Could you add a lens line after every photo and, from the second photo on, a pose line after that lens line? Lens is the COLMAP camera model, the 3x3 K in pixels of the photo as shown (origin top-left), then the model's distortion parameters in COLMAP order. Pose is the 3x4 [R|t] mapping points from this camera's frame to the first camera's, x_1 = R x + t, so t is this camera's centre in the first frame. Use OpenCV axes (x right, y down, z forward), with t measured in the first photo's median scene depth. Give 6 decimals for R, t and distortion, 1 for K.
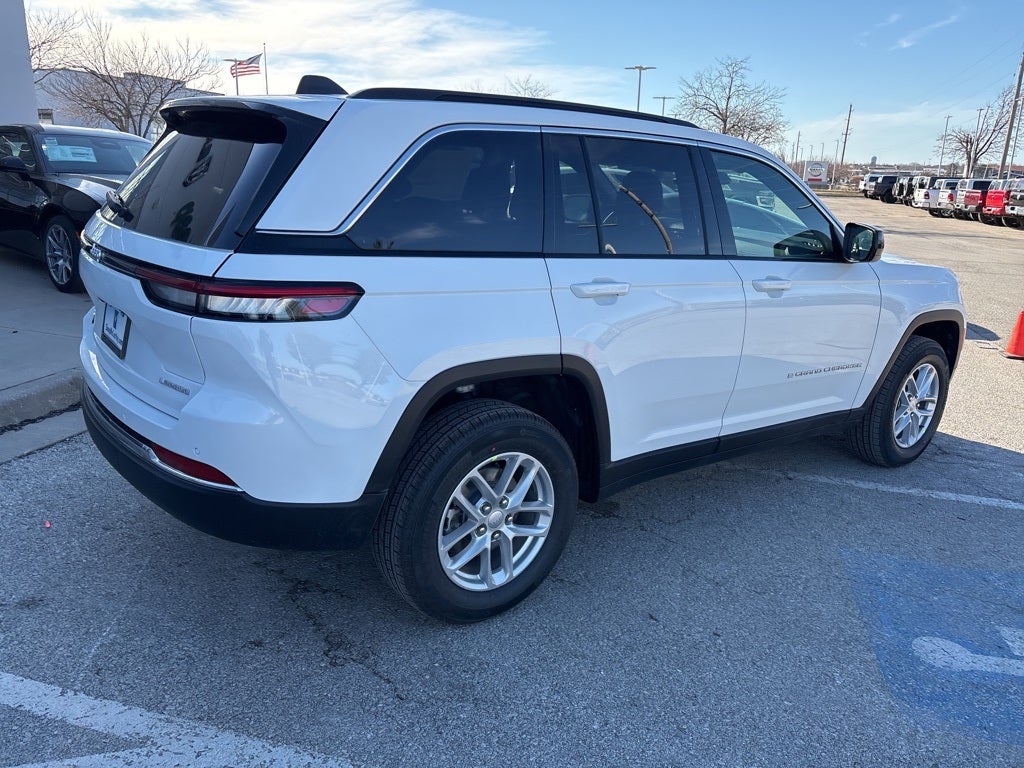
lens RADIAL K [[771.5, 0, 512.1], [0, 771.5, 375.3], [0, 0, 1]] dist [0.049123, -0.052179]
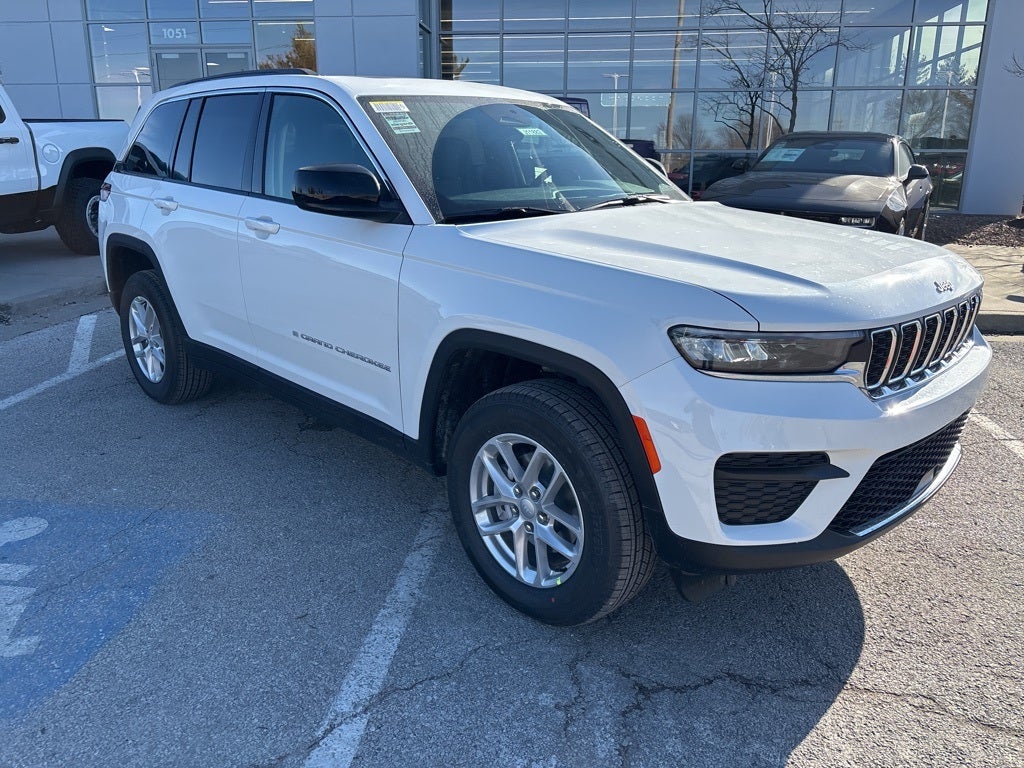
lens RADIAL K [[772.6, 0, 512.0], [0, 772.6, 384.0], [0, 0, 1]] dist [0.042004, -0.050395]
pose [[0.128163, 0.234833, -0.963549, 1.694199], [-0.260501, 0.945418, 0.195765, -0.249571], [0.956929, 0.225916, 0.182342, 1.442651]]
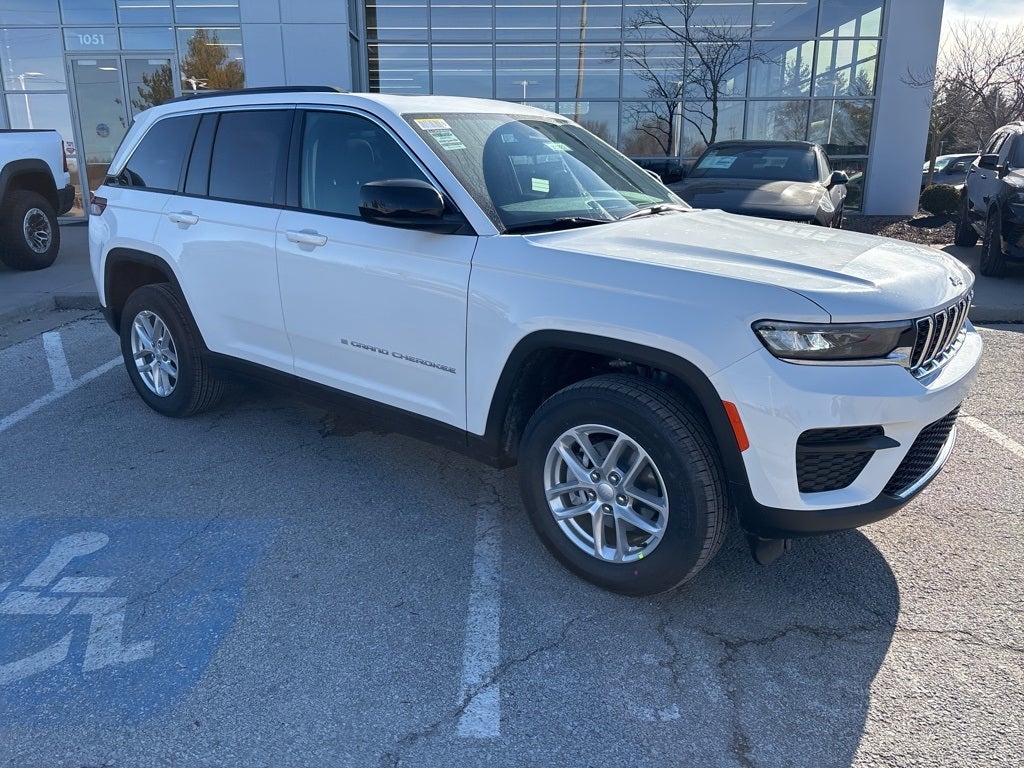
lens RADIAL K [[772.2, 0, 512.5], [0, 772.2, 385.7], [0, 0, 1]] dist [0.043778, -0.053073]
pose [[0.245400, 0.223162, -0.943386, 1.737300], [-0.243837, 0.956066, 0.162733, -0.202036], [0.938255, 0.190098, 0.289033, 1.230155]]
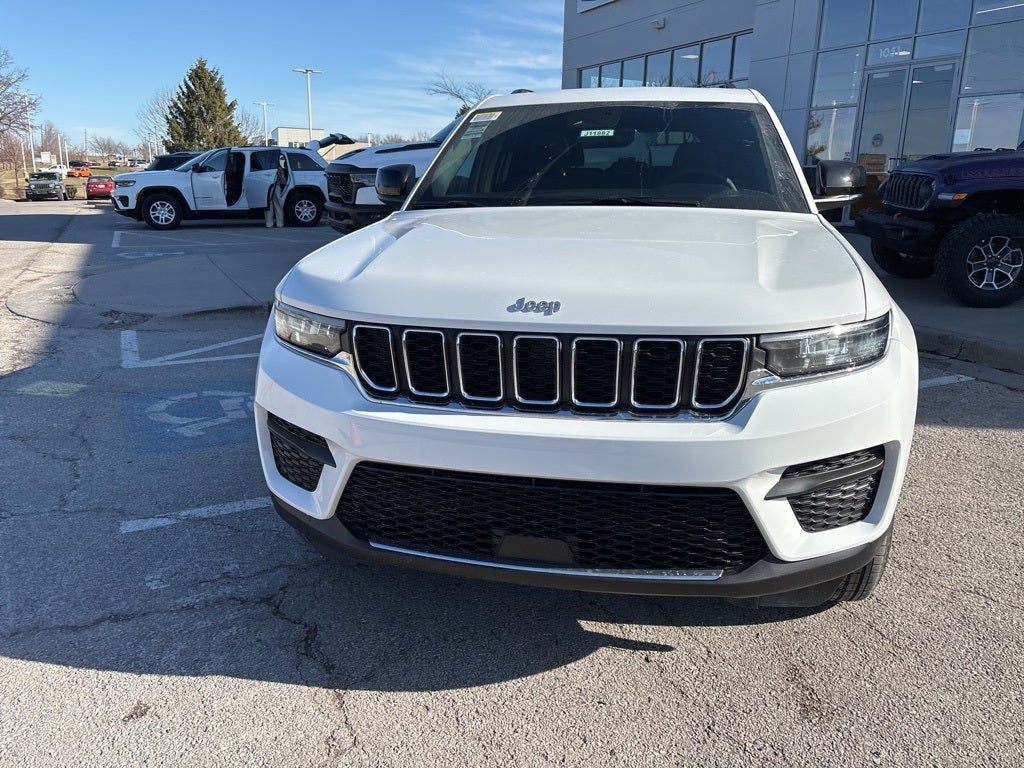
lens RADIAL K [[774.9, 0, 510.2], [0, 774.9, 387.8], [0, 0, 1]] dist [0.062320, -0.078573]
pose [[-0.757454, 0.120740, -0.641627, 1.363783], [-0.214089, 0.882481, 0.418799, -0.526713], [0.616790, 0.454586, -0.642590, 2.491022]]
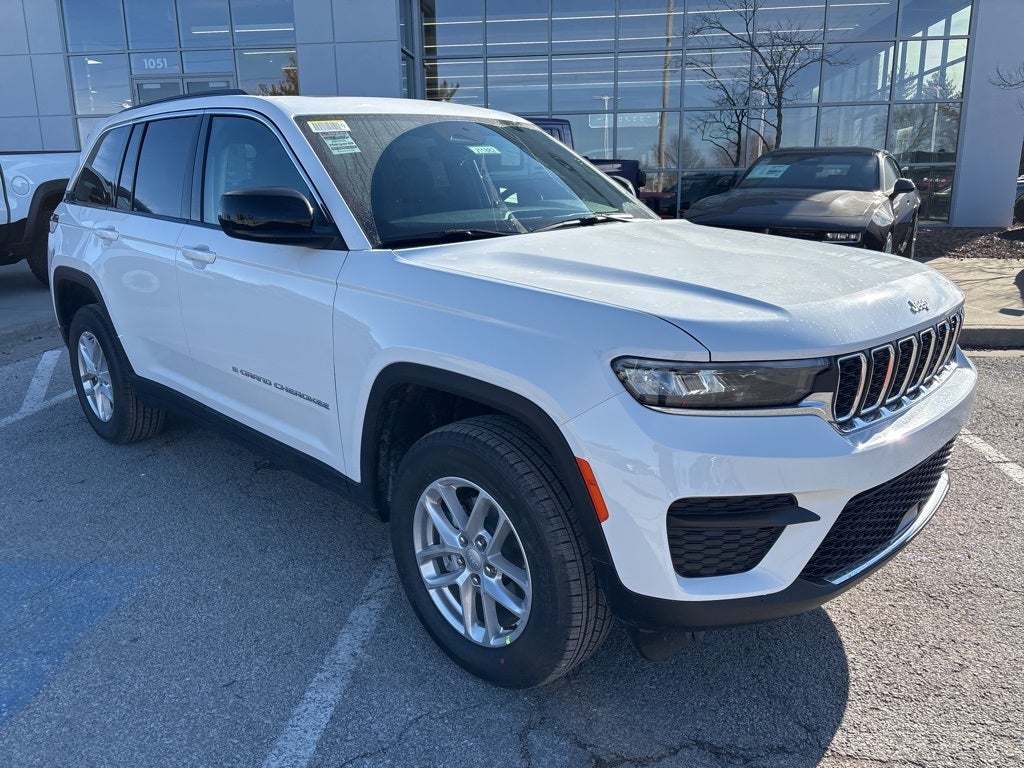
lens RADIAL K [[775.5, 0, 515.4], [0, 775.5, 384.2], [0, 0, 1]] dist [0.031079, -0.036649]
pose [[0.137352, 0.204480, -0.969187, 1.625451], [-0.239598, 0.956262, 0.167798, -0.265933], [0.961107, 0.209168, 0.180337, 1.513605]]
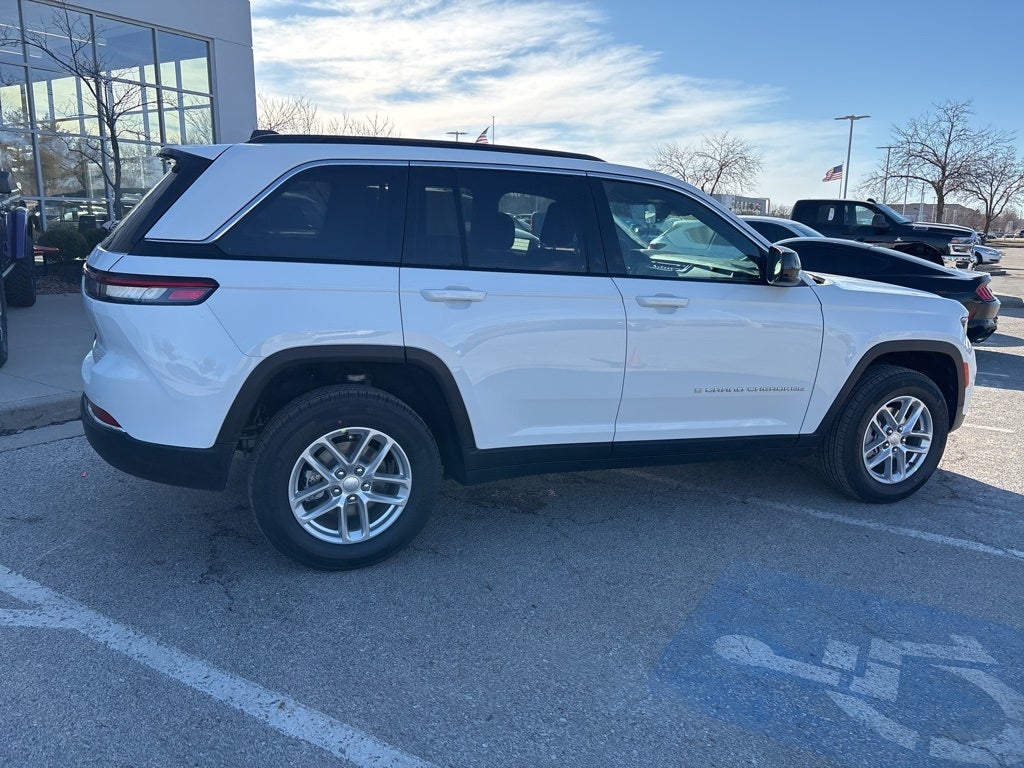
lens RADIAL K [[771.5, 0, 512.1], [0, 771.5, 375.3], [0, 0, 1]] dist [0.049123, -0.052179]
pose [[0.961138, 0.037591, -0.273497, 0.530527], [-0.057350, 0.996261, -0.064612, 0.080876], [0.270046, 0.077787, 0.959700, -0.091511]]
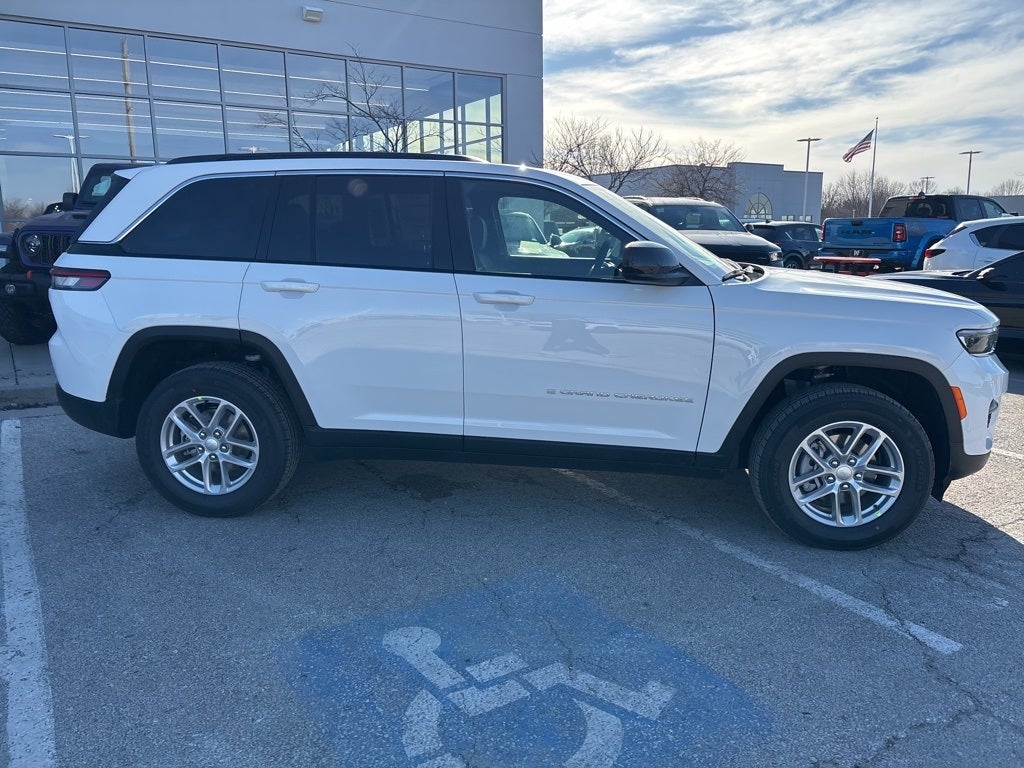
lens RADIAL K [[771.5, 0, 512.1], [0, 771.5, 375.3], [0, 0, 1]] dist [0.049123, -0.052179]
pose [[0.729787, 0.084389, -0.678447, 1.320577], [-0.147766, 0.988367, -0.036009, 0.029920], [0.667515, 0.126530, 0.733767, 0.300967]]
